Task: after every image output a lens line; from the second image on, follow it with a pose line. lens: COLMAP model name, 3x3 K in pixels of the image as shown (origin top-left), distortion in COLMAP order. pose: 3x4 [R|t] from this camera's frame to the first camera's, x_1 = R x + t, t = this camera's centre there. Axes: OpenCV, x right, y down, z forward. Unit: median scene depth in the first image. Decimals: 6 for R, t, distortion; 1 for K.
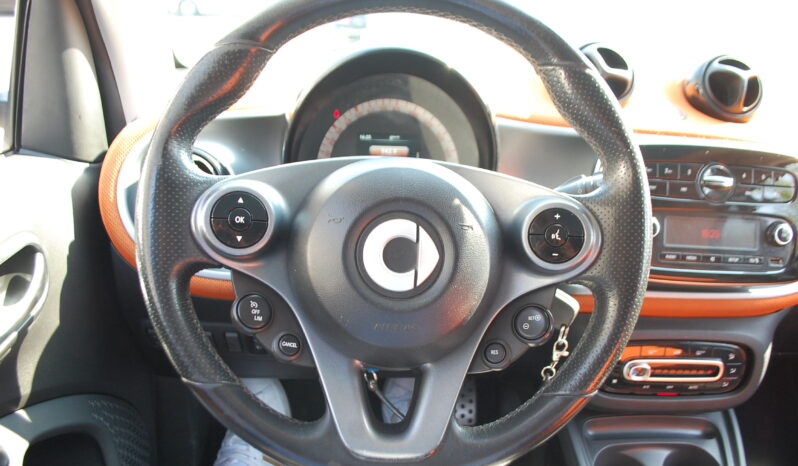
lens RADIAL K [[614.1, 0, 416.9], [0, 614.1, 248.9], [0, 0, 1]] dist [-0.049443, -0.016146]
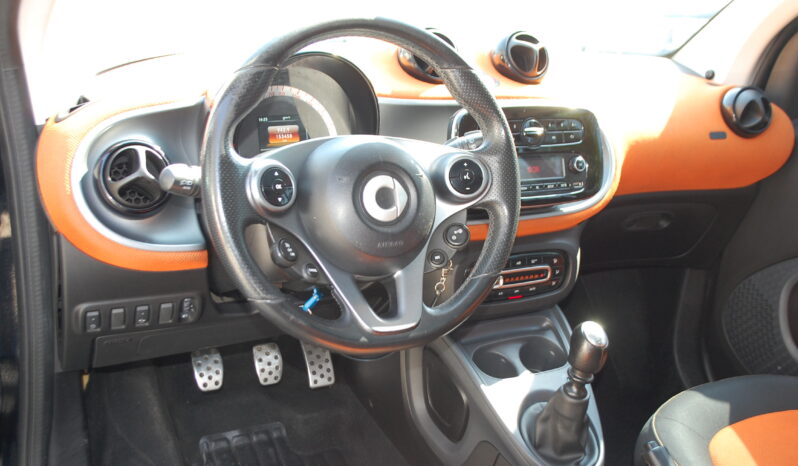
lens RADIAL K [[855.4, 0, 403.0], [0, 855.4, 235.7], [0, 0, 1]] dist [-0.000948, 0.000000]
pose [[0.915860, -0.130824, 0.379585, -0.499258], [0.132014, 0.990981, 0.023019, 0.036717], [-0.379173, 0.029028, 0.924870, -0.622685]]
